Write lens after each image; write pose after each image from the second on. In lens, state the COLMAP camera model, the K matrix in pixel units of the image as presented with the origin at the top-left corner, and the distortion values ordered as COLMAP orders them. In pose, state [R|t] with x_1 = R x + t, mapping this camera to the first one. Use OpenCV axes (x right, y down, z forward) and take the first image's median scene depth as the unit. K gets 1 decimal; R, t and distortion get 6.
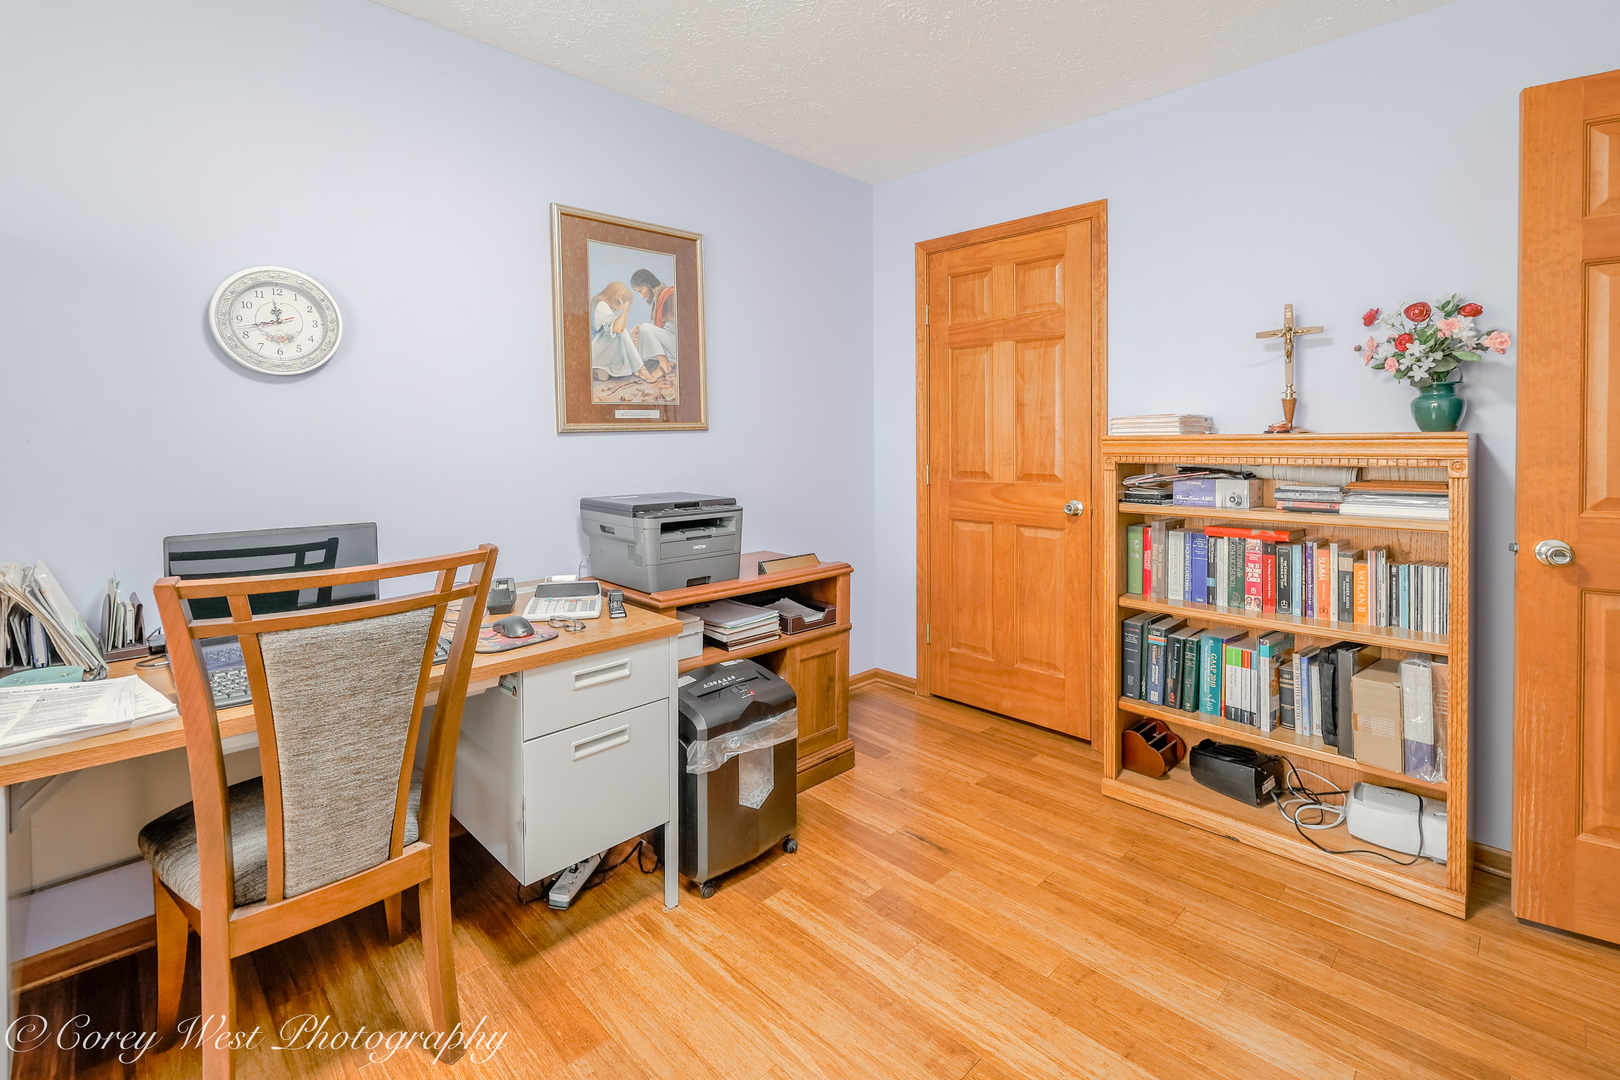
lens RADIAL K [[721.4, 0, 804.6], [0, 721.4, 461.9], [0, 0, 1]] dist [-0.000202, -0.000110]
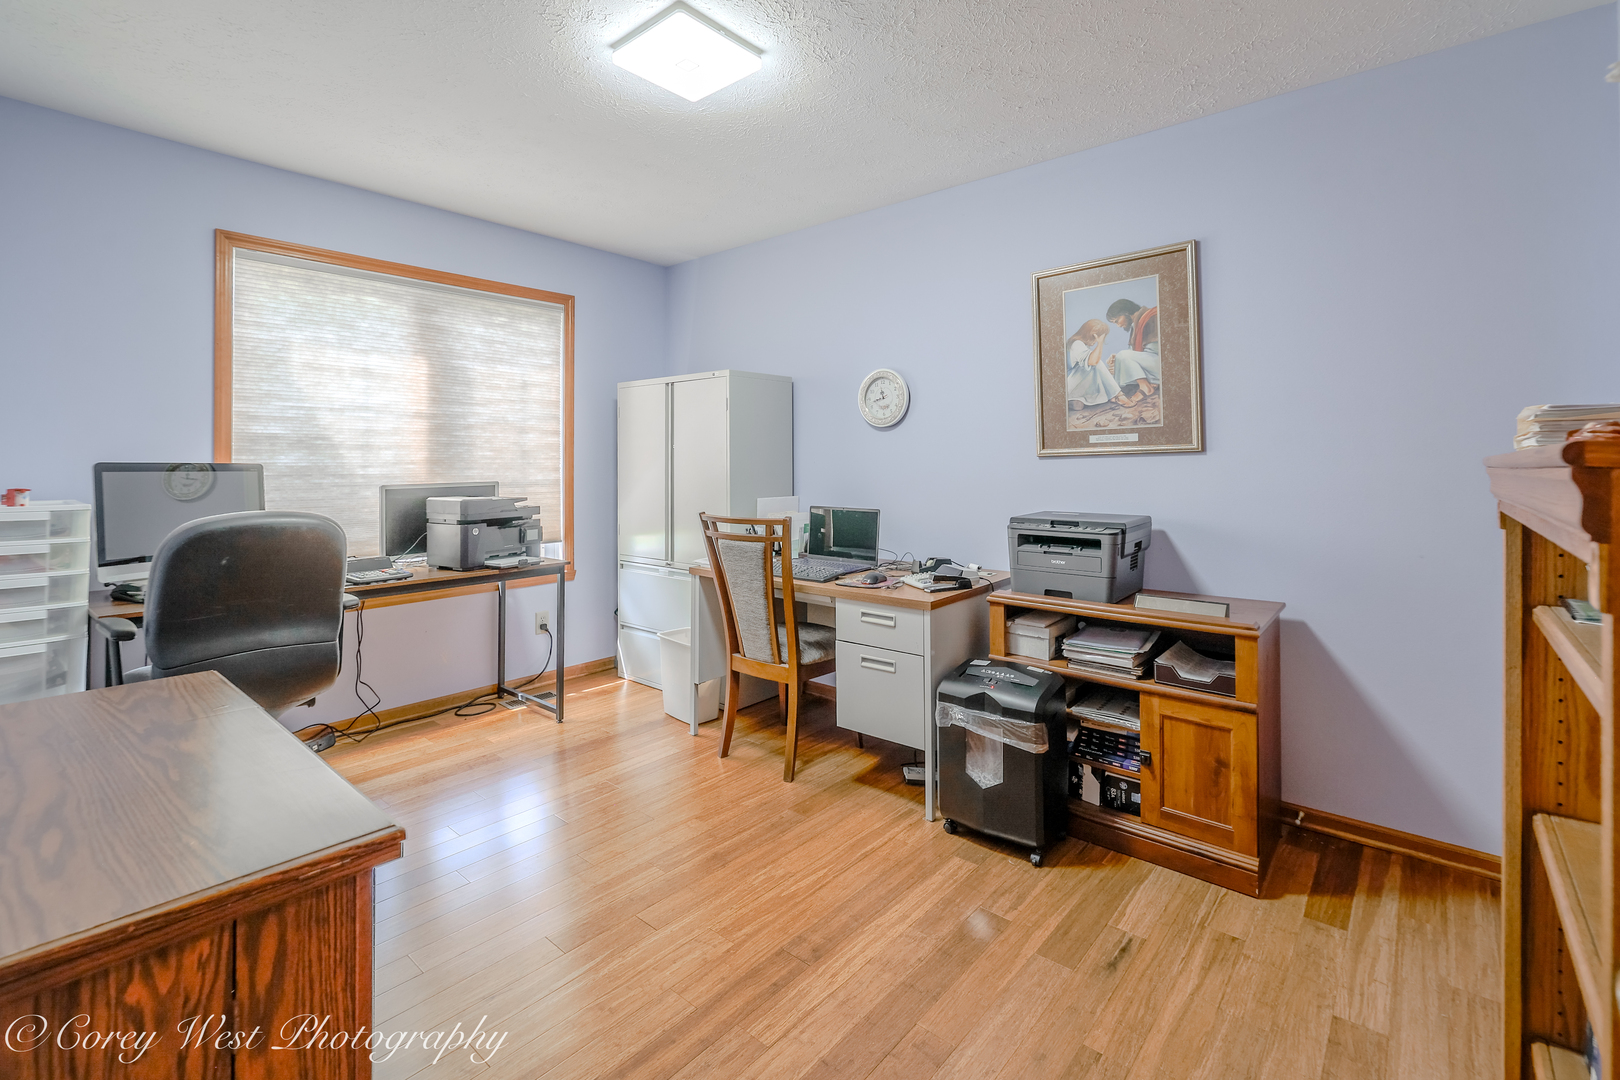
lens RADIAL K [[721.4, 0, 804.6], [0, 721.4, 461.9], [0, 0, 1]] dist [-0.000202, -0.000110]
pose [[0.093441, 0.005490, -0.995610, 0.819356], [-0.028410, 0.999592, 0.002846, -0.022626], [0.995219, 0.028019, 0.093559, 0.473375]]
